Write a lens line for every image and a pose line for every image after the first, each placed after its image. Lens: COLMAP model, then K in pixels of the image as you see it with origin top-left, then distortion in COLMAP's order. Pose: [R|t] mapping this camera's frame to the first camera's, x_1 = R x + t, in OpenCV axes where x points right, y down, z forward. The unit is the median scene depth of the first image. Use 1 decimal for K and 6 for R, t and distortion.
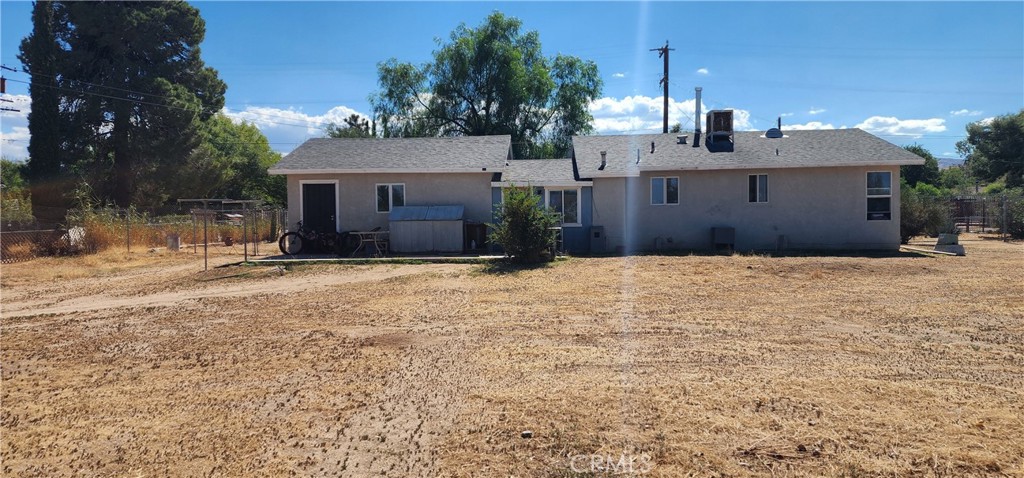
lens RADIAL K [[699.8, 0, 517.6], [0, 699.8, 252.9], [0, 0, 1]] dist [0.076850, -0.087014]
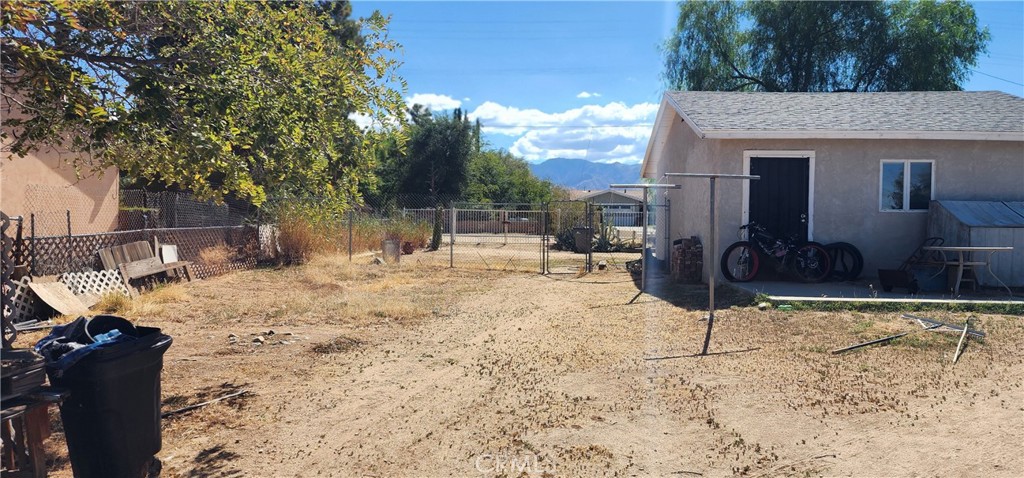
lens RADIAL K [[711.5, 0, 517.1], [0, 711.5, 251.2], [0, 0, 1]] dist [0.094053, -0.093749]
pose [[0.999424, 0.026250, 0.021495, -0.495683], [-0.025952, 0.999565, -0.014035, -0.009436], [-0.021855, 0.013469, 0.999670, 0.421089]]
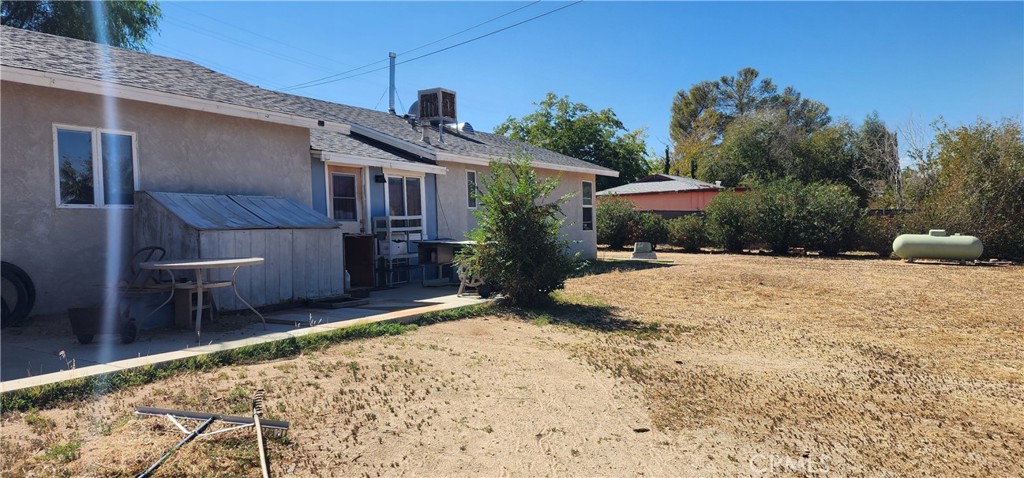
lens RADIAL K [[699.8, 0, 517.6], [0, 699.8, 252.9], [0, 0, 1]] dist [0.076850, -0.087014]
pose [[0.472867, -0.028830, 0.880662, -0.400693], [0.046189, 0.998901, 0.007900, -0.026010], [-0.879923, 0.036942, 0.473679, 0.620234]]
